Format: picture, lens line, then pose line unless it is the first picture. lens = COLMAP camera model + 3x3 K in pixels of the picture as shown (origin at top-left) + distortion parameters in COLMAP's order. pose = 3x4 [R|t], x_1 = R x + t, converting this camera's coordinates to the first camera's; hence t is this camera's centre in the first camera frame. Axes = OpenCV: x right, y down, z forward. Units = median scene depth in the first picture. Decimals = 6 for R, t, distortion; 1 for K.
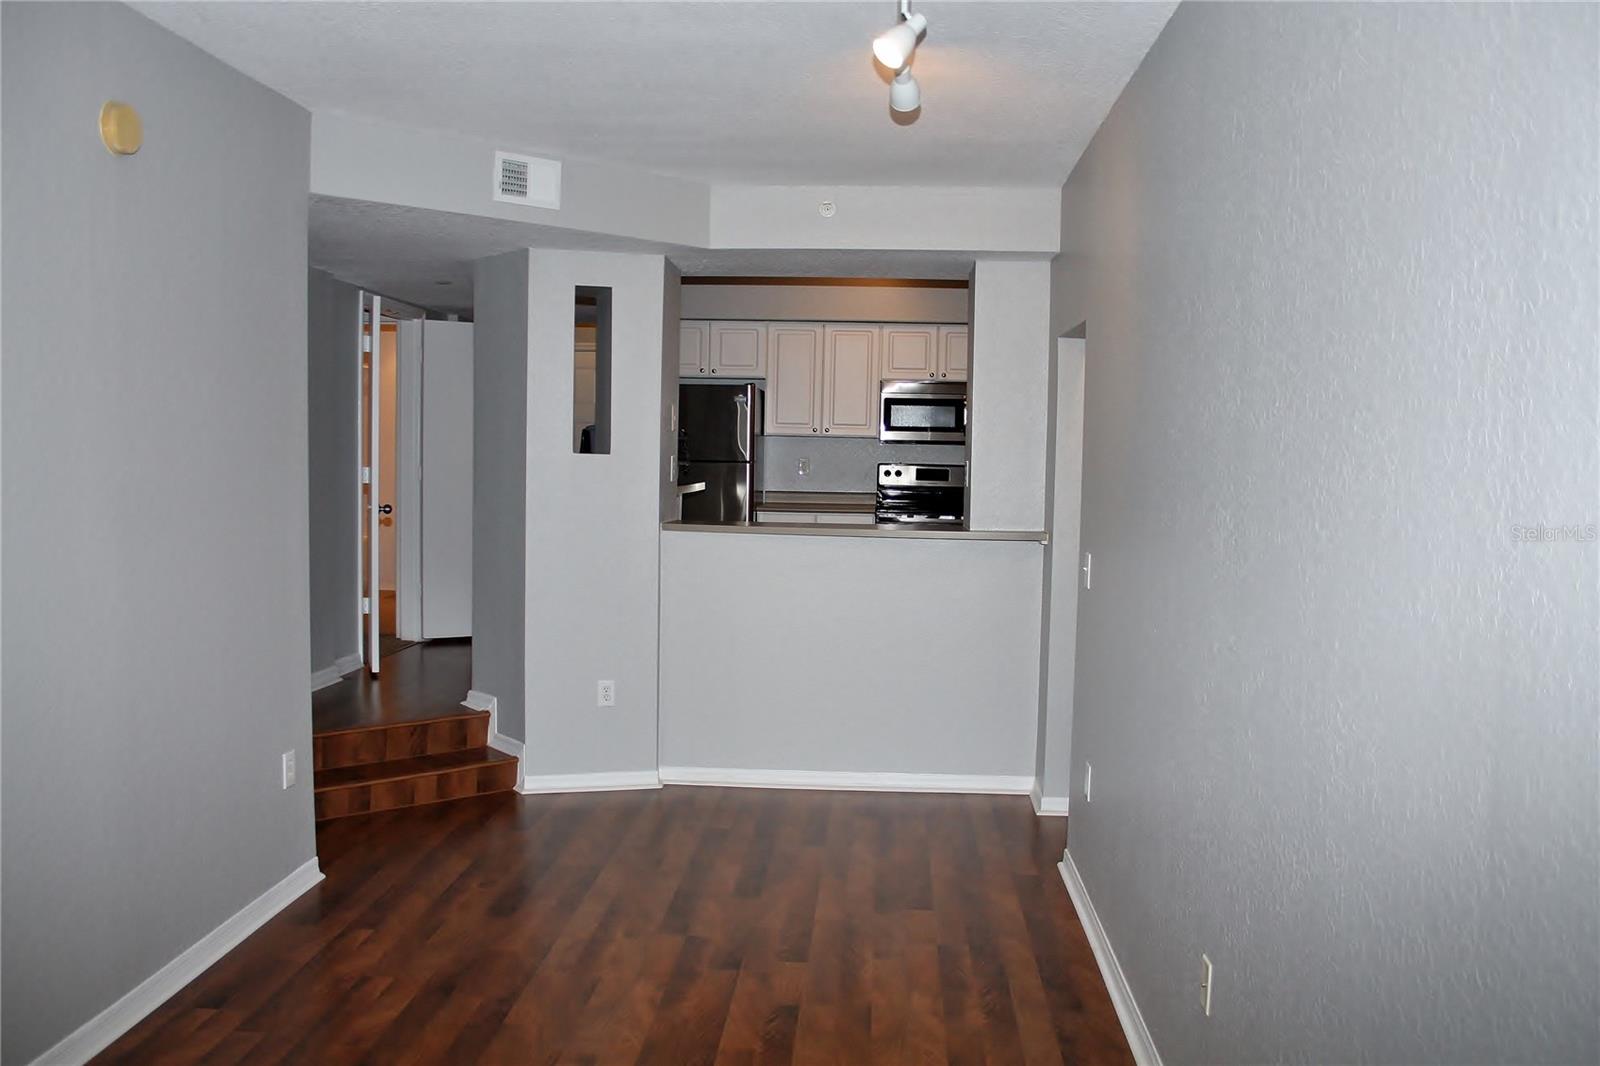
lens RADIAL K [[1351.7, 0, 800.2], [0, 1351.7, 533.5], [0, 0, 1]] dist [-0.150679, 0.119394]
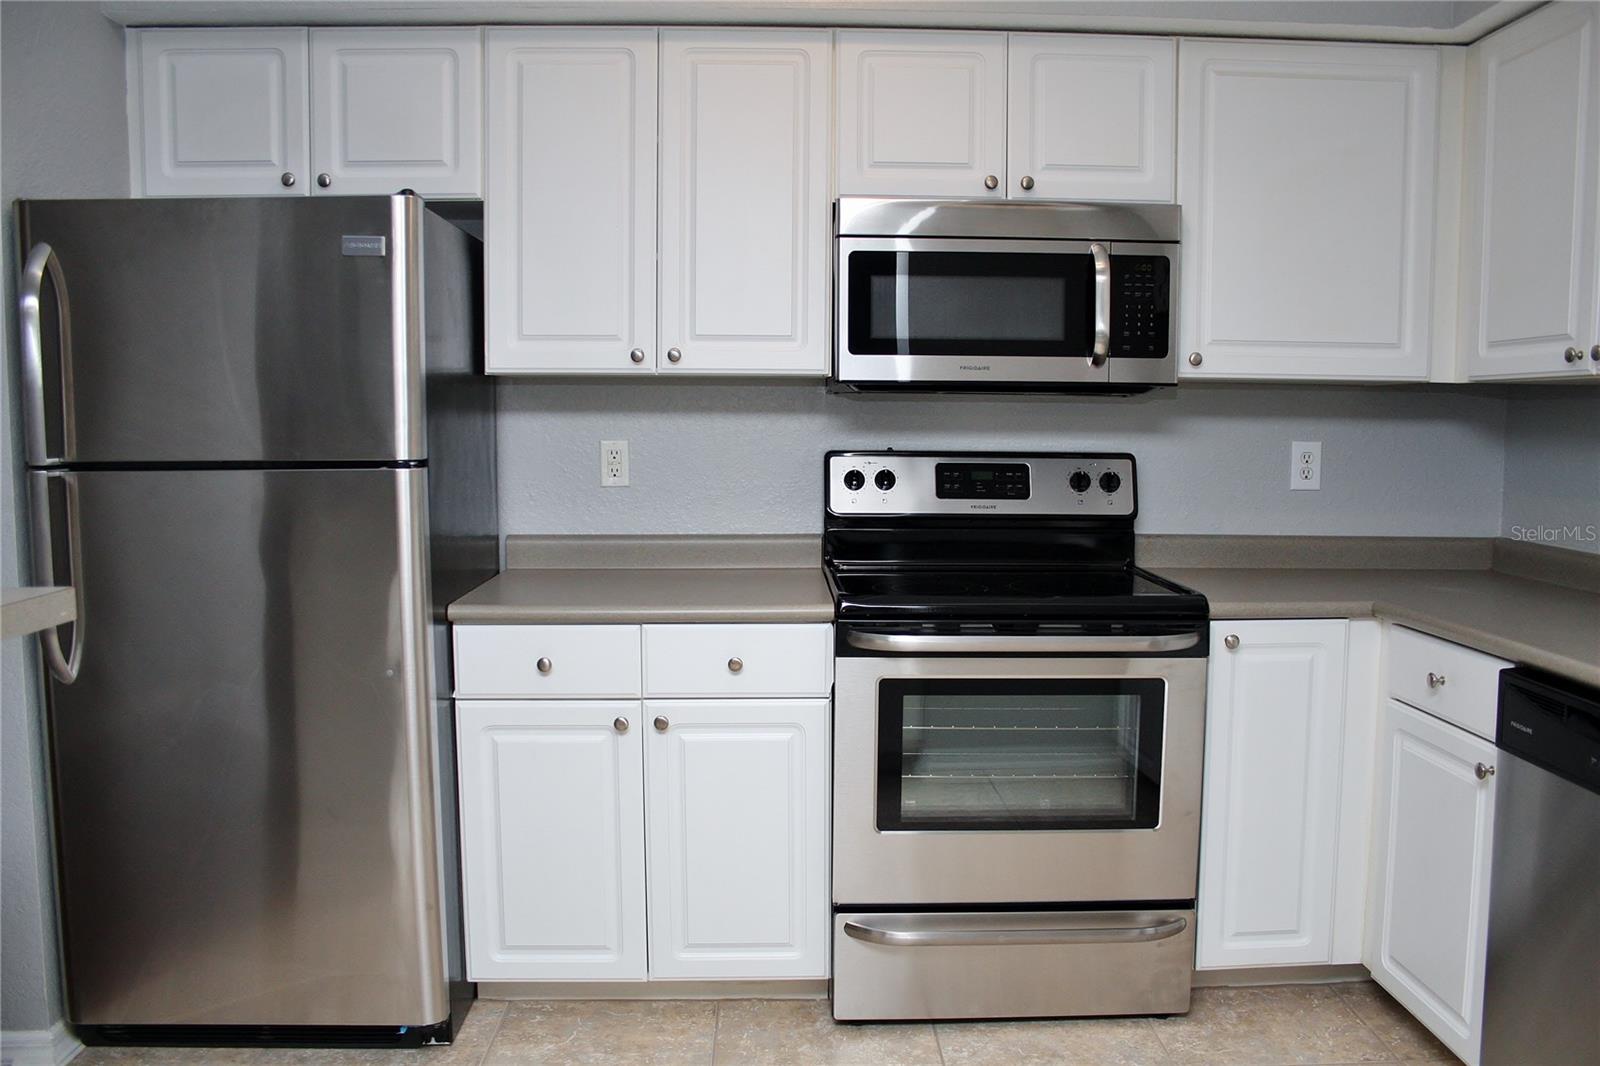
lens RADIAL K [[1351.7, 0, 793.8], [0, 1351.7, 546.9], [0, 0, 1]] dist [-0.150679, 0.119394]
pose [[0.995085, -0.025219, 0.095760, 0.015831], [0.021683, 0.999050, 0.037794, -0.041225], [-0.096622, -0.035532, 0.994687, 0.661467]]
